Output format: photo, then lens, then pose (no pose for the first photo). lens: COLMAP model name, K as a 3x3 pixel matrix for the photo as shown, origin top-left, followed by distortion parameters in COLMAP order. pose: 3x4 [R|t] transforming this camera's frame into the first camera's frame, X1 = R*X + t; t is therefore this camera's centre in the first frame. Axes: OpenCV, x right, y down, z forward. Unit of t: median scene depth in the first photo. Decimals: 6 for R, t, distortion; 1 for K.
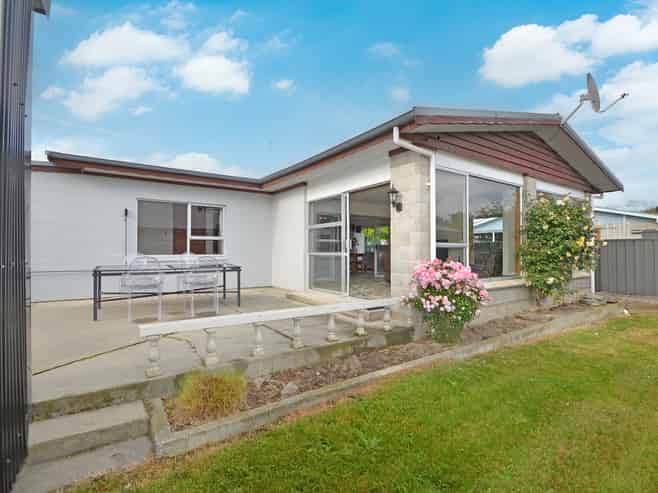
lens RADIAL K [[329.0, 0, 330.6], [0, 329.0, 245.2], [0, 0, 1]] dist [-0.012020, 0.000106]
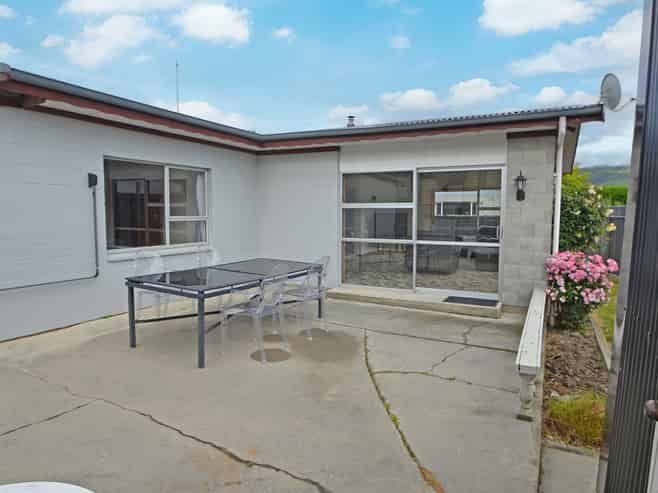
lens RADIAL K [[418.6, 0, 329.8], [0, 418.6, 248.8], [0, 0, 1]] dist [-0.024014, -0.003027]
pose [[0.886559, -0.038286, 0.461028, -0.556780], [-0.009622, 0.994828, 0.101118, -0.053165], [-0.462515, -0.094083, 0.881605, 0.124716]]
